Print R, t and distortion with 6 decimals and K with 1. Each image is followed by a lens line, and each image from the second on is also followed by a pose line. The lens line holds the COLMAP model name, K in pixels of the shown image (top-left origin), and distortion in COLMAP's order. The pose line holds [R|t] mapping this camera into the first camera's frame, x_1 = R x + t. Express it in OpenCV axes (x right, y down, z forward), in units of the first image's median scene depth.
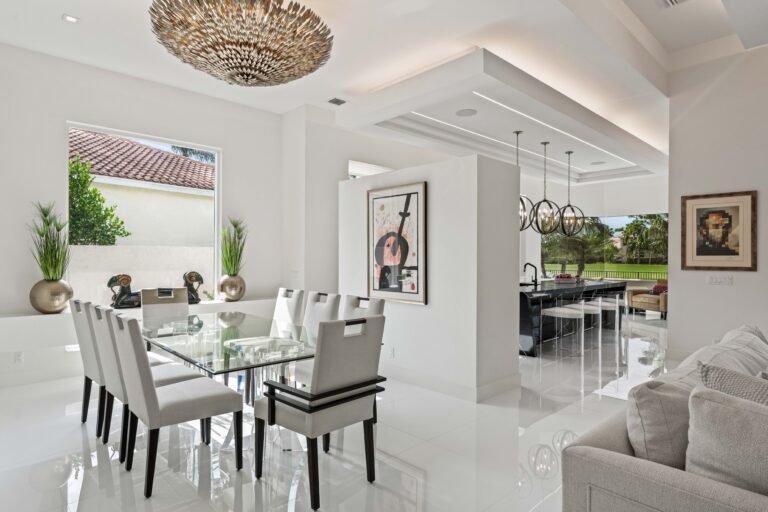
lens RADIAL K [[447.0, 0, 384.0], [0, 447.0, 256.0], [0, 0, 1]] dist [-0.000824, -0.000091]
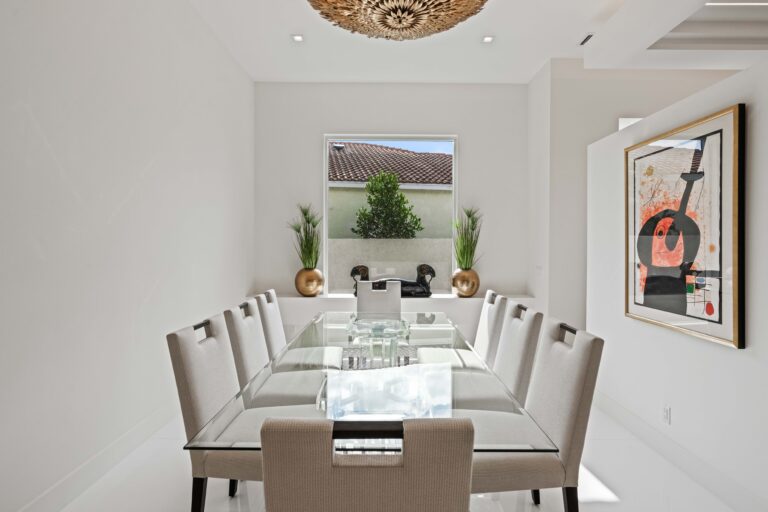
lens RADIAL K [[373.3, 0, 385.2], [0, 373.3, 247.5], [0, 0, 1]] dist [0.002264, 0.000367]
pose [[0.731081, 0.002512, -0.682286, 0.082107], [0.000687, 0.999990, 0.004418, -0.006421], [0.682290, -0.003699, 0.731072, 0.388971]]
